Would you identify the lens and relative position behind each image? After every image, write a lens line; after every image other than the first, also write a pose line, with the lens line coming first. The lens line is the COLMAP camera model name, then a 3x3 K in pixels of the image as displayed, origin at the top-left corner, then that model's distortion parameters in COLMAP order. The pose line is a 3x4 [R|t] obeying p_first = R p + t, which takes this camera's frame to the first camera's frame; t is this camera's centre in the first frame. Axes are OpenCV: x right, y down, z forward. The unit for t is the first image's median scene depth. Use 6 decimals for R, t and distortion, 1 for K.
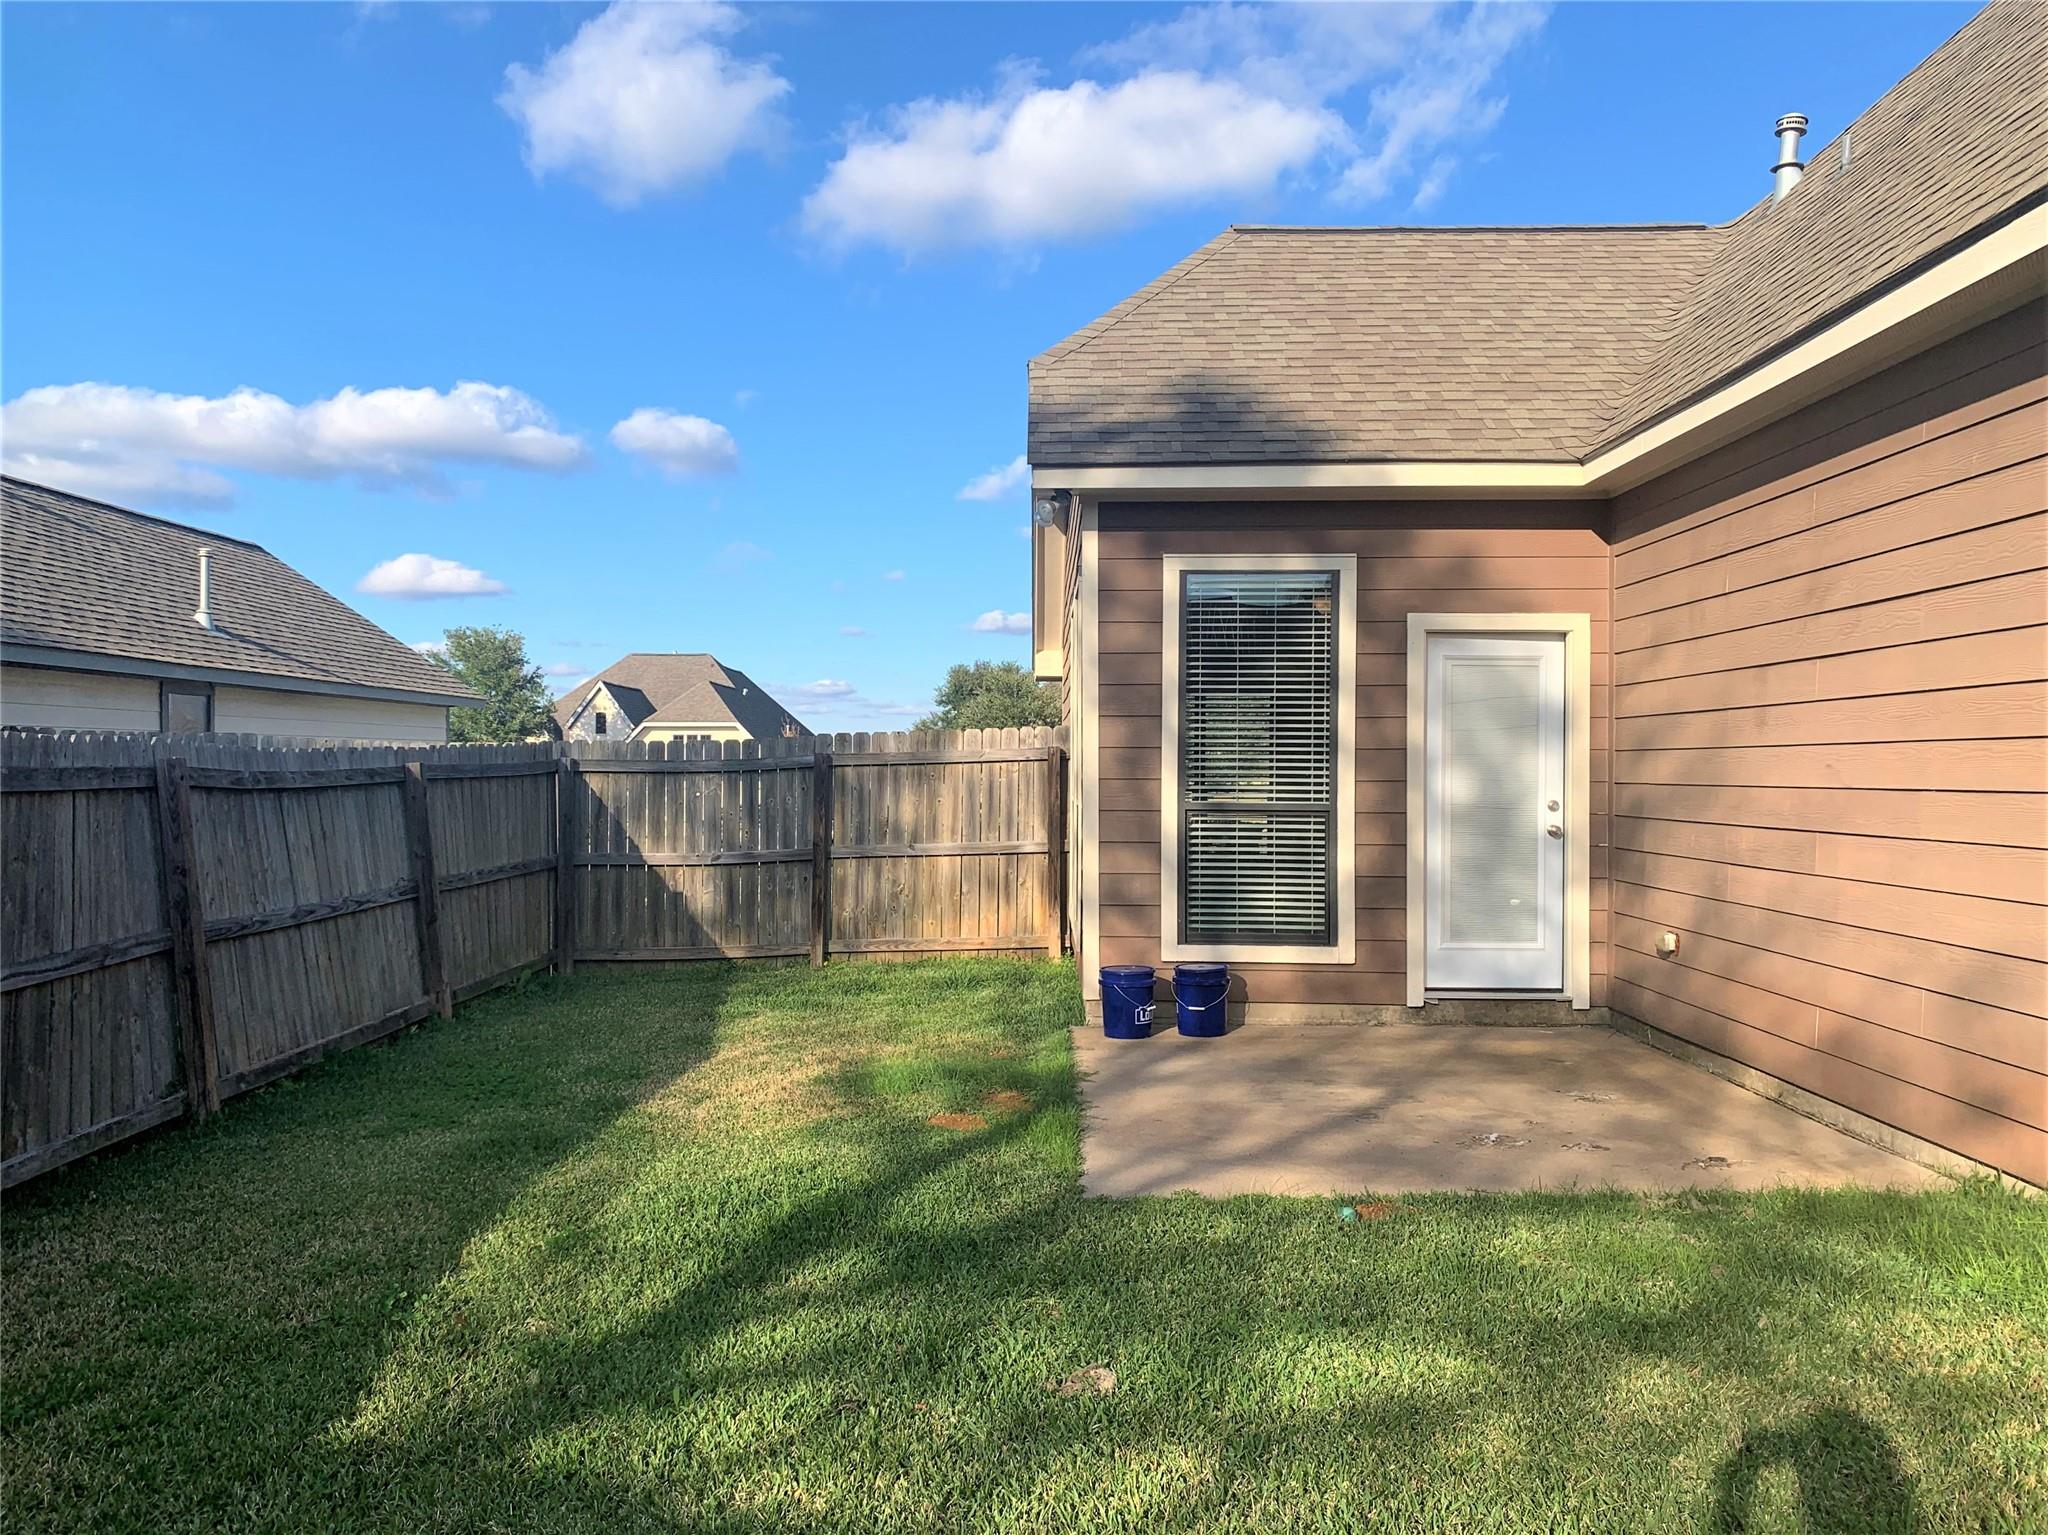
lens RADIAL K [[1567.5, 0, 1015.3], [0, 1567.5, 754.6], [0, 0, 1]] dist [0.036990, -0.043919]
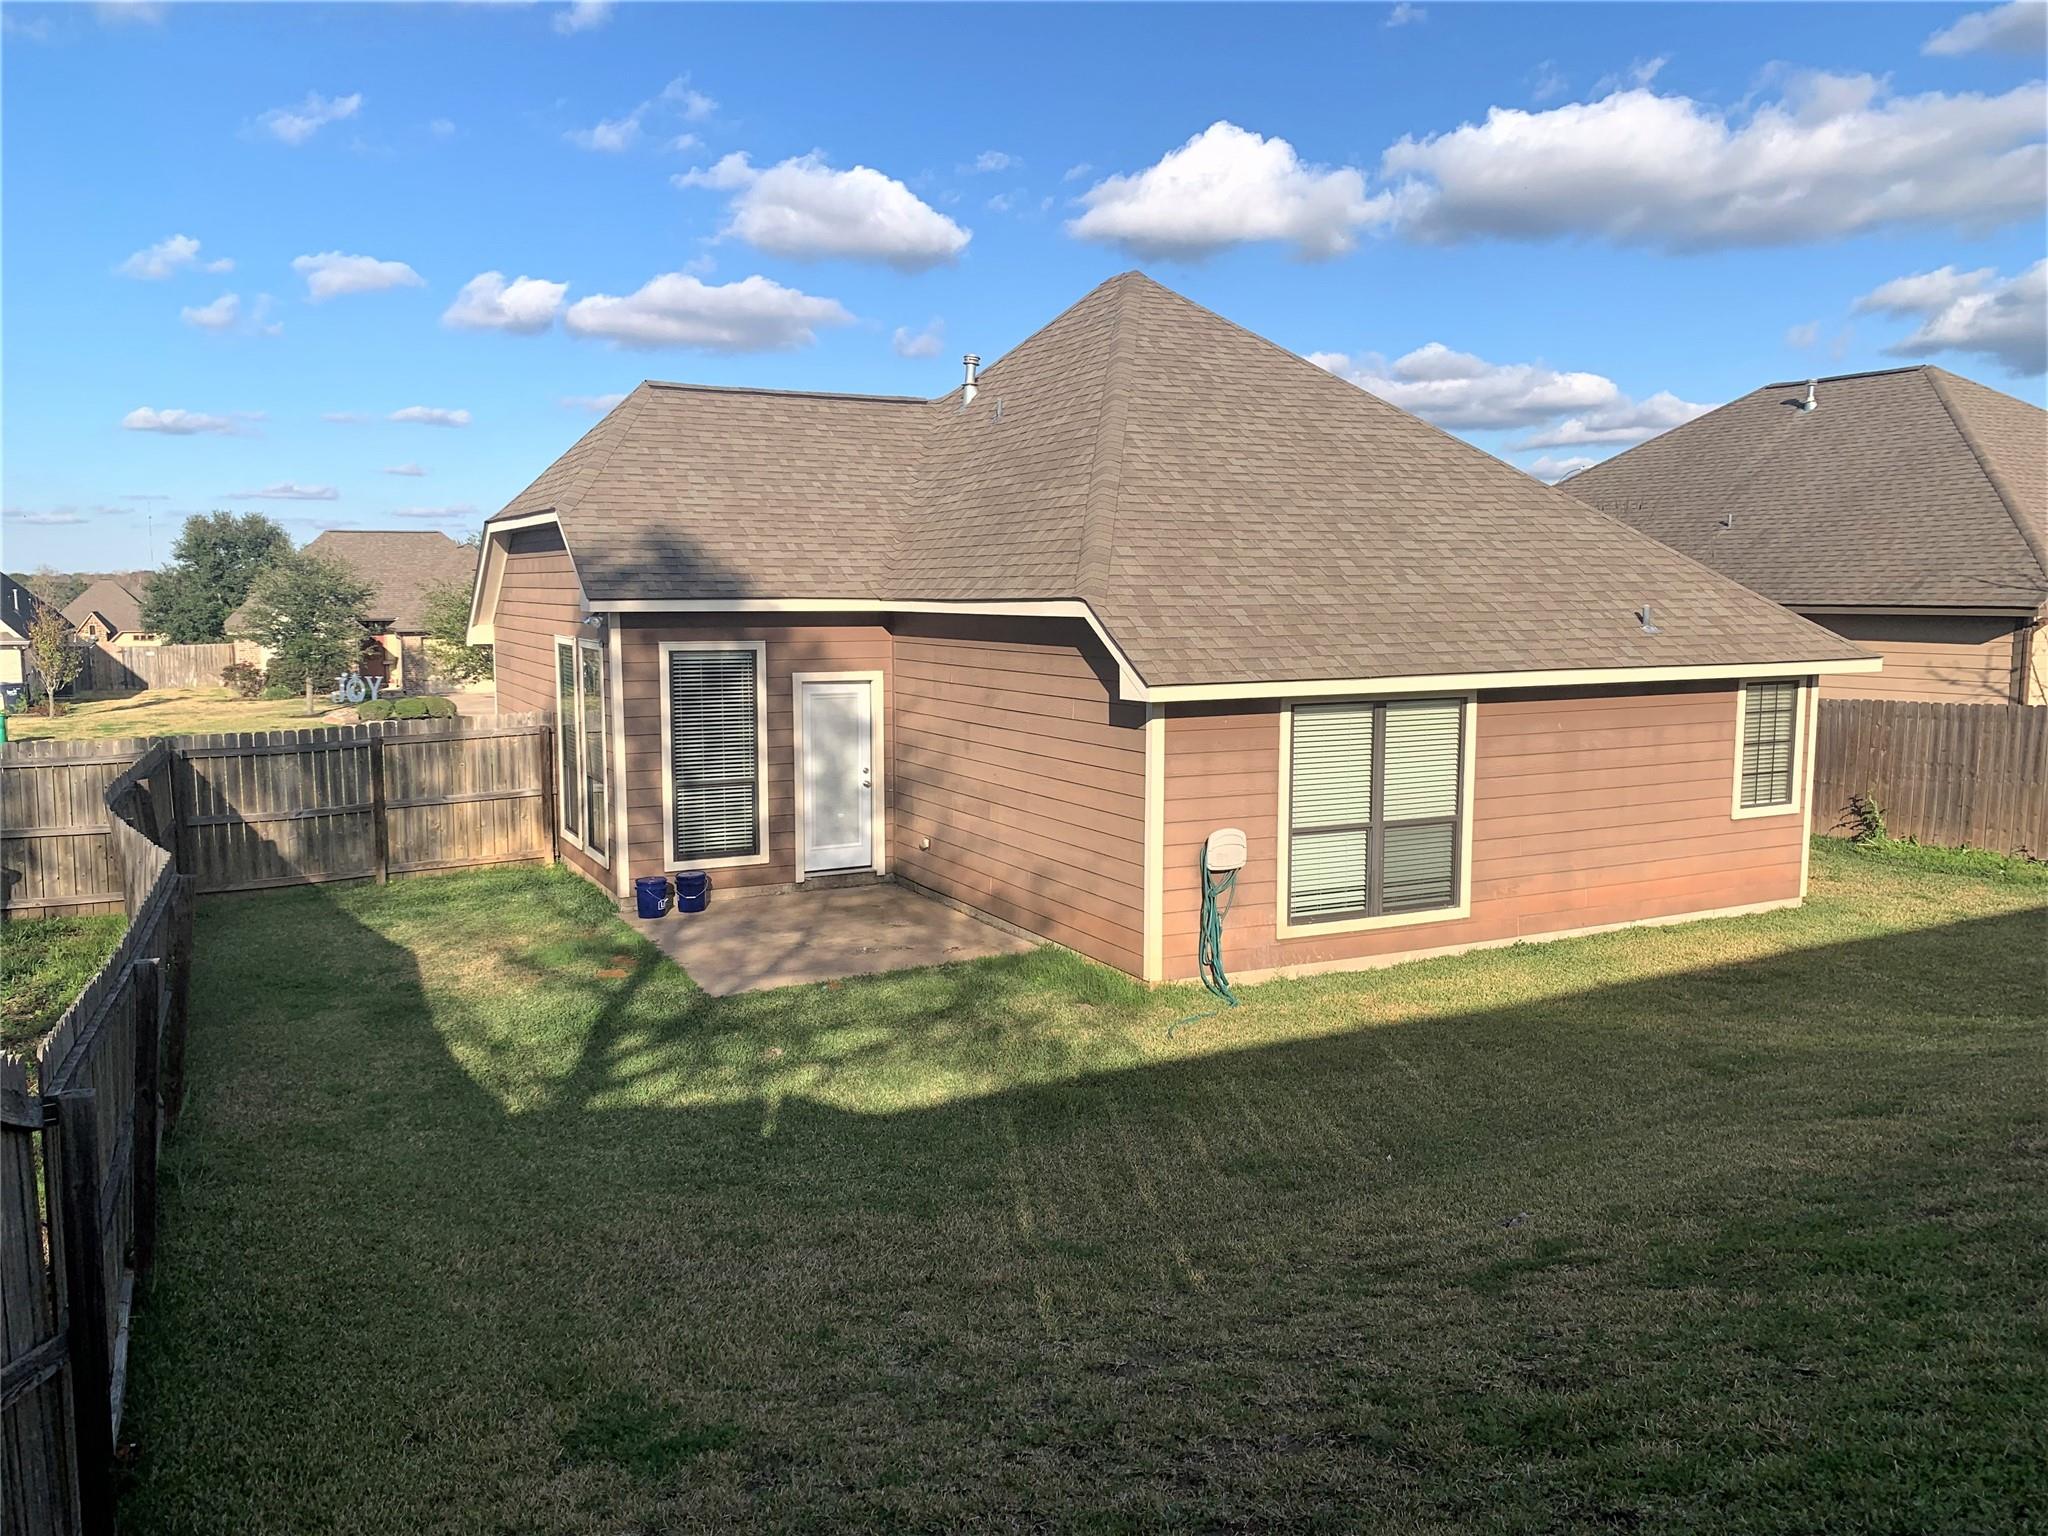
lens RADIAL K [[1567.5, 0, 1002.0], [0, 1567.5, 725.1], [0, 0, 1]] dist [0.036990, -0.043919]
pose [[0.884452, -0.049173, 0.464032, -0.394231], [0.000224, 0.994477, 0.104958, -0.226269], [-0.466630, -0.092726, 0.879578, -0.749722]]
